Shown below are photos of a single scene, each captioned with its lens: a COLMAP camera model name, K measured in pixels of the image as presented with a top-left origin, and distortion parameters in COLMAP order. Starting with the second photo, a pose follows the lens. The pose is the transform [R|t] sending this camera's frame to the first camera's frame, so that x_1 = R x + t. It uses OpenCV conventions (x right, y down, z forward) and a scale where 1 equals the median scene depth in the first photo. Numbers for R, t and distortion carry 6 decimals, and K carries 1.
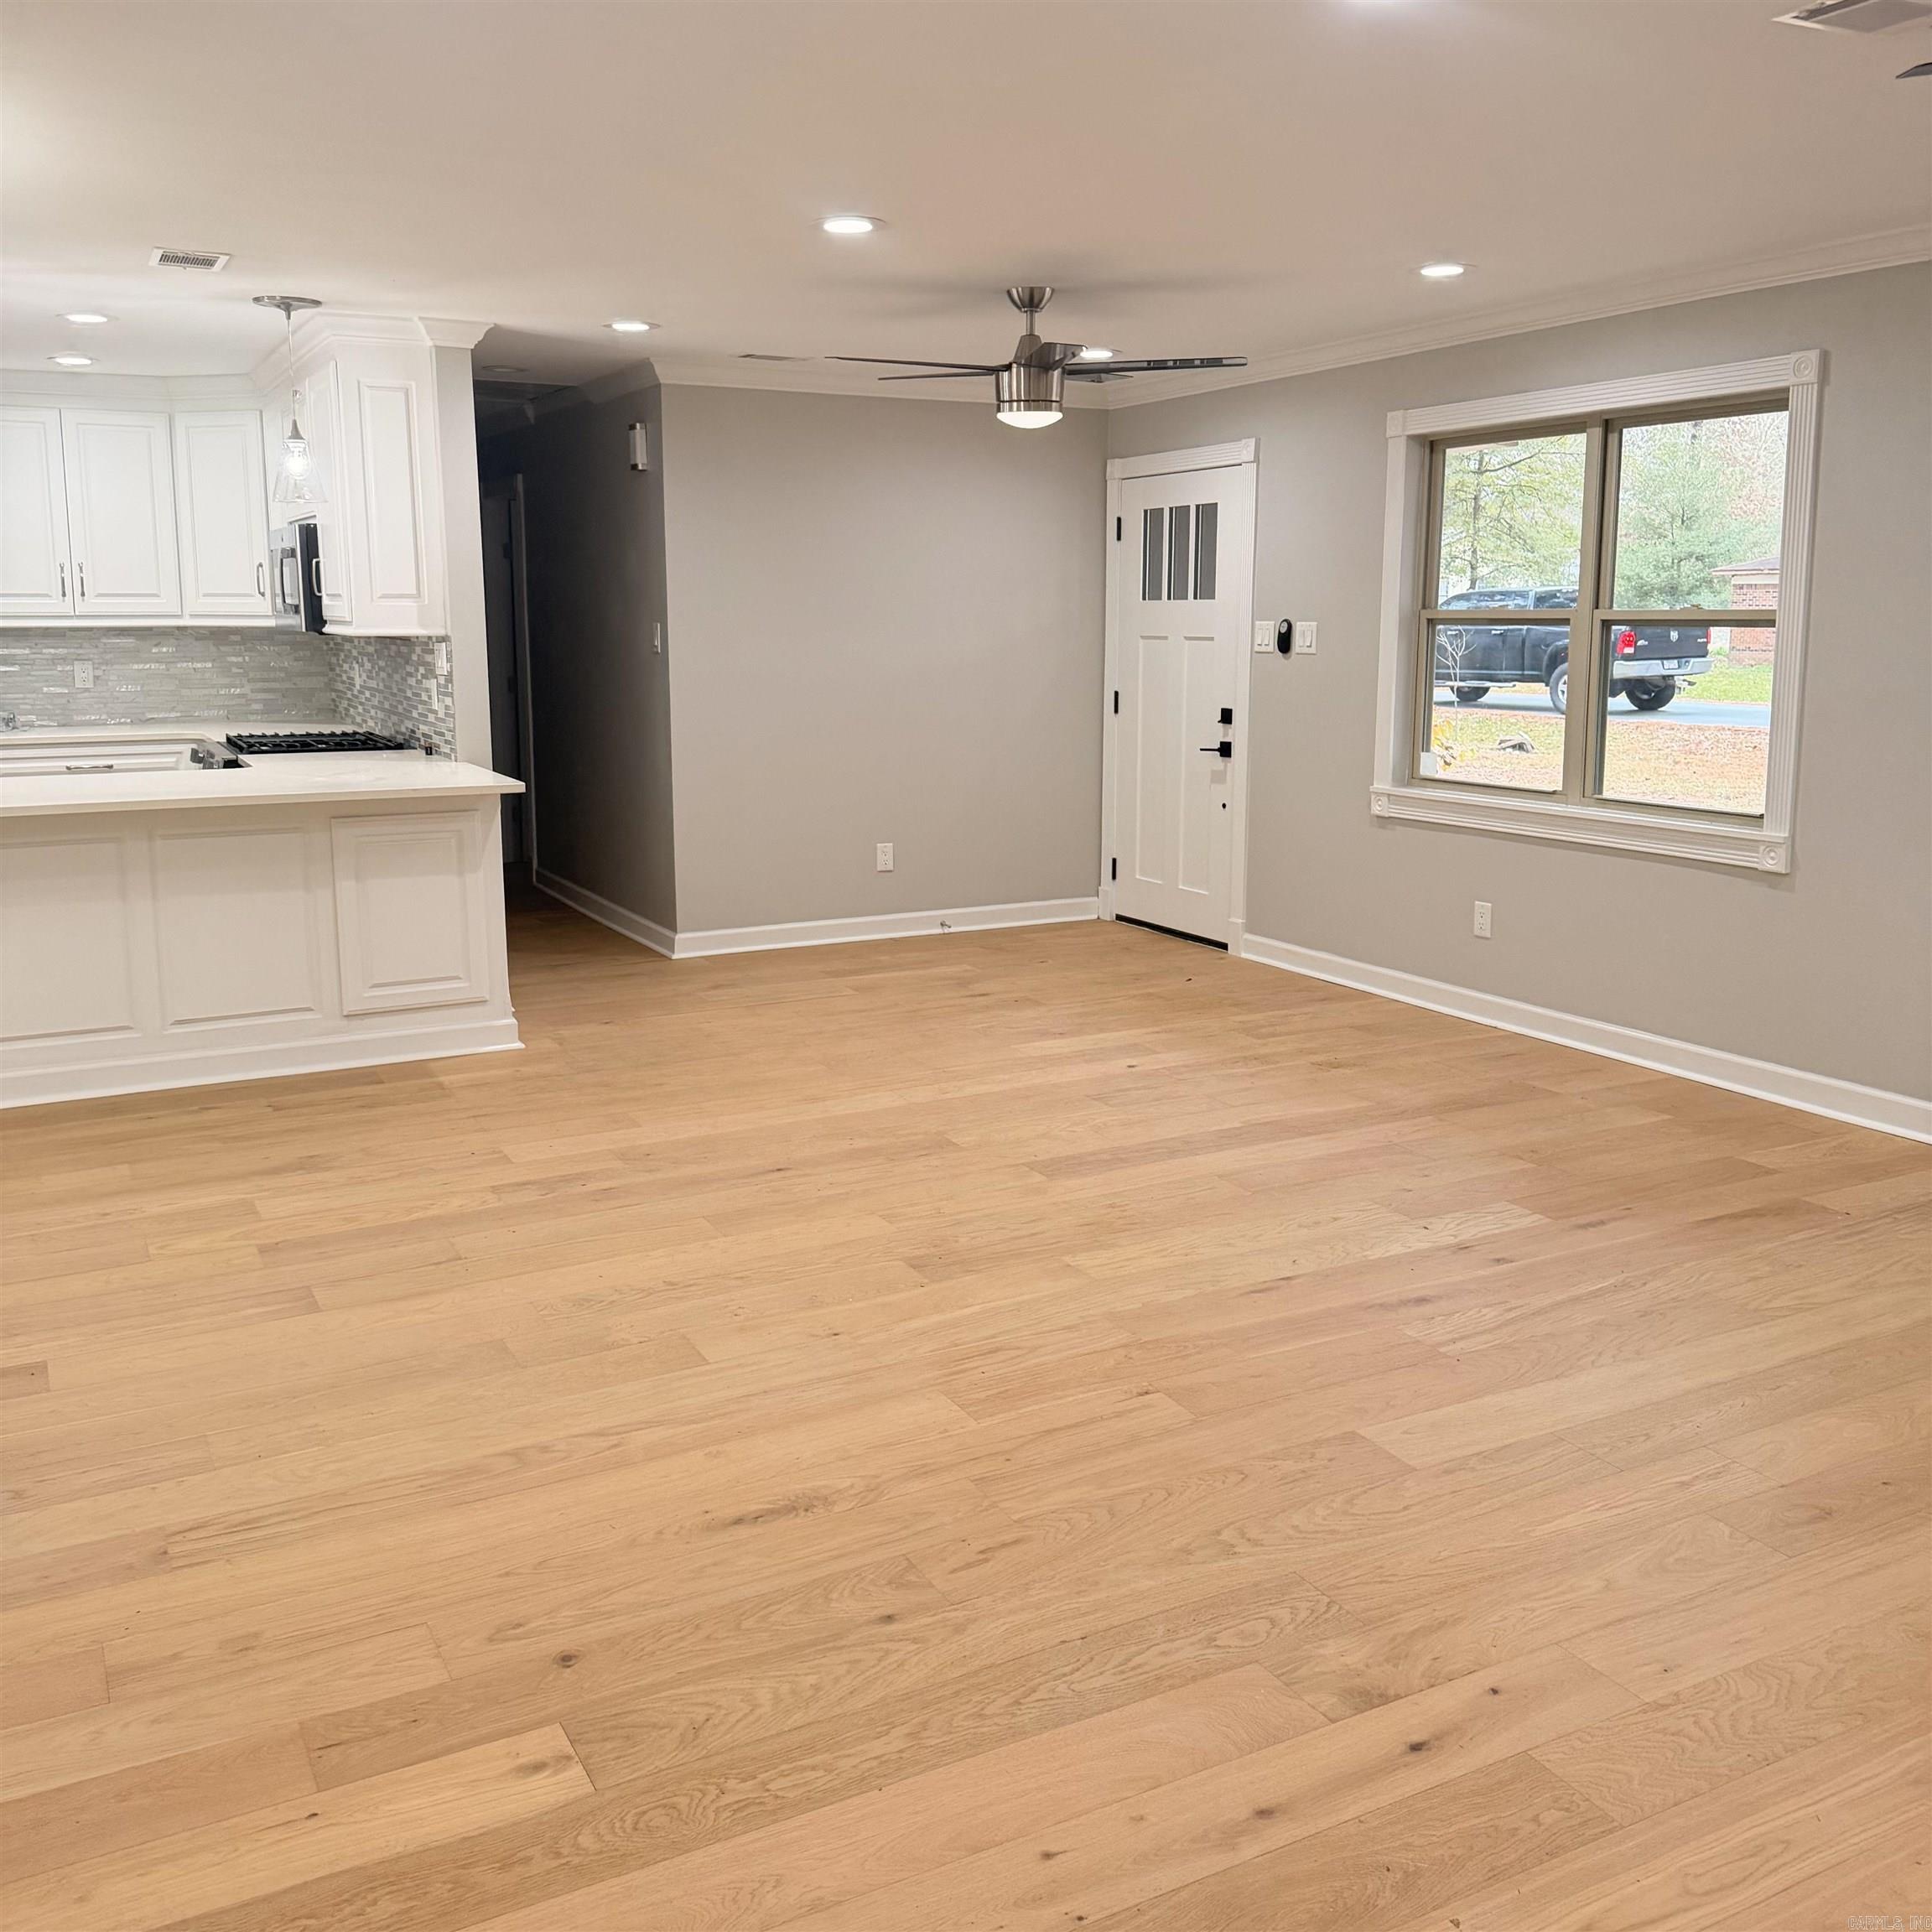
lens RADIAL K [[1817.2, 0, 966.8], [0, 1817.2, 903.3], [0, 0, 1]] dist [0.074532, -0.155978]
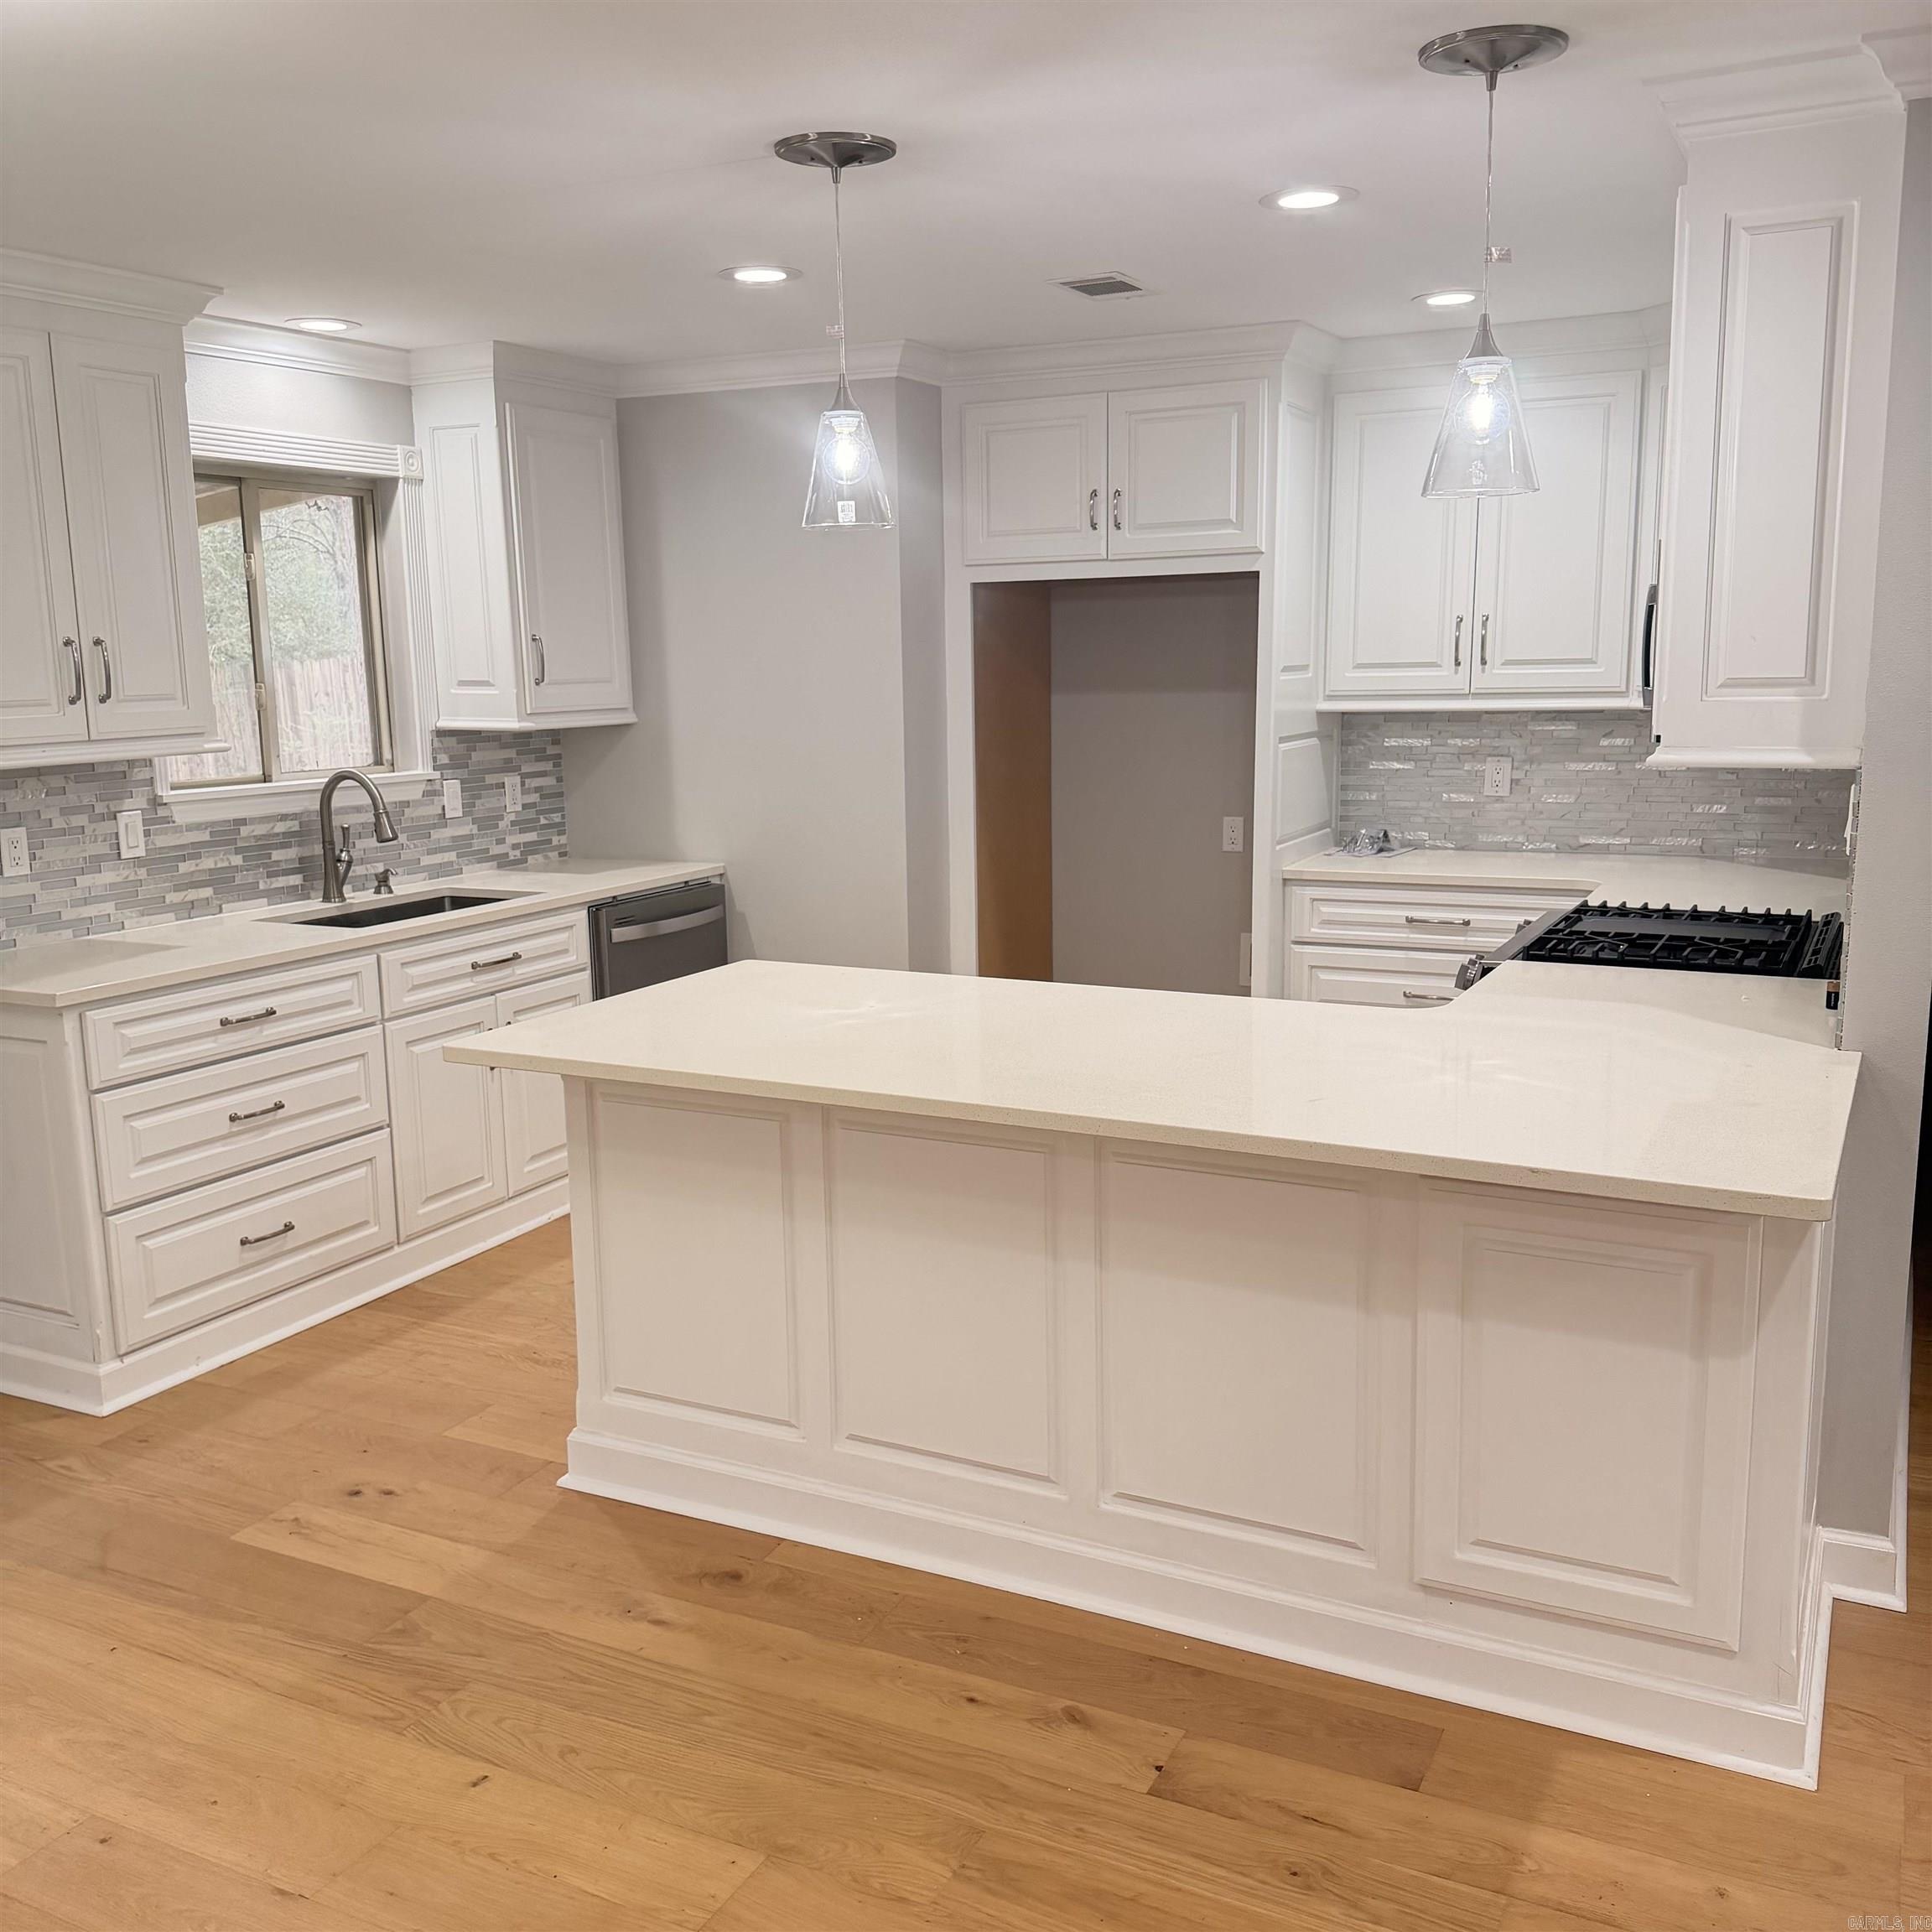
lens RADIAL K [[1813.8, 0, 966.0], [0, 1813.8, 966.0], [0, 0, 1]] dist [0.078937, -0.123752]
pose [[0.573679, 0.128538, -0.808932, -0.032241], [-0.112600, 0.990609, 0.077553, -0.086258], [0.811304, 0.046596, 0.582765, 0.447631]]
